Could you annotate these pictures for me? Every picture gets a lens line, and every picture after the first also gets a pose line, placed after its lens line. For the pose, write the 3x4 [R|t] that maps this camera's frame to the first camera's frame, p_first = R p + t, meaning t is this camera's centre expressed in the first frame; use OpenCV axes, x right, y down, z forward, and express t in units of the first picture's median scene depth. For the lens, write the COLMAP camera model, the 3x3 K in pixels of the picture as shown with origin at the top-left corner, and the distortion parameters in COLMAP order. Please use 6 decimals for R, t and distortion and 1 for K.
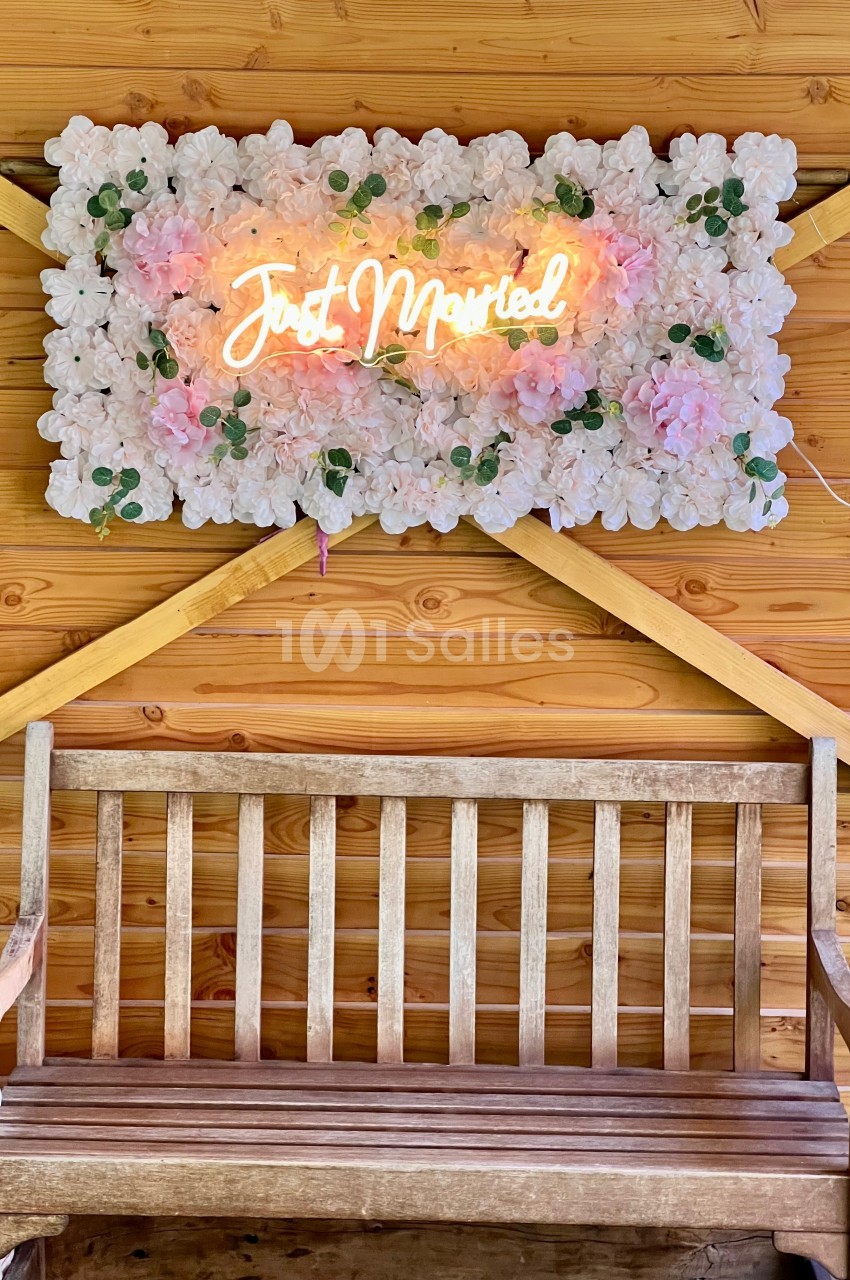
lens RADIAL K [[2759.6, 0, 425.0], [0, 2759.6, 640.0], [0, 0, 1]] dist [-0.029914, 2.107750]
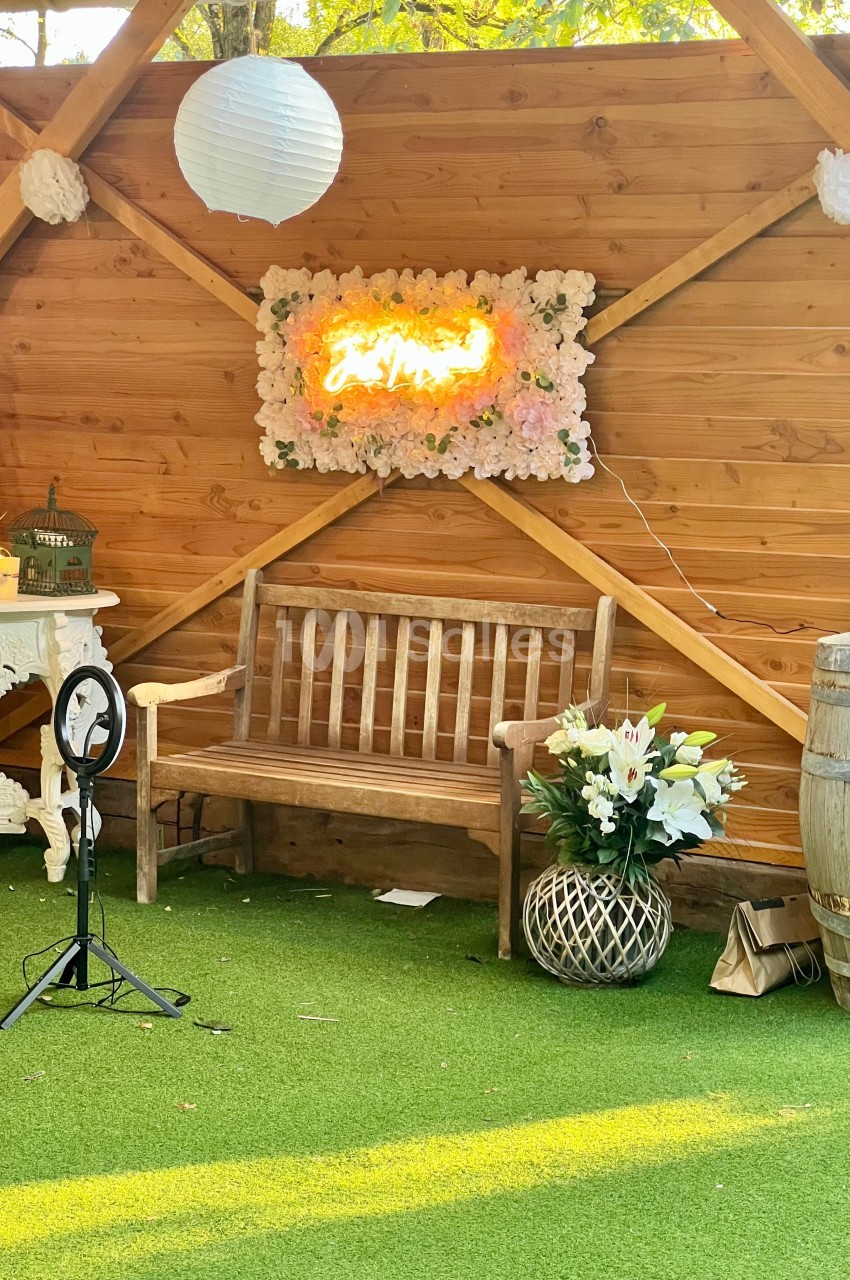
lens RADIAL K [[2759.6, 0, 425.0], [0, 2759.6, 640.0], [0, 0, 1]] dist [-0.029914, 2.107750]
pose [[0.864287, 0.057701, -0.499678, 0.969696], [-0.058531, 0.998187, 0.014026, 0.046406], [0.499581, 0.017124, 0.866098, -0.658430]]
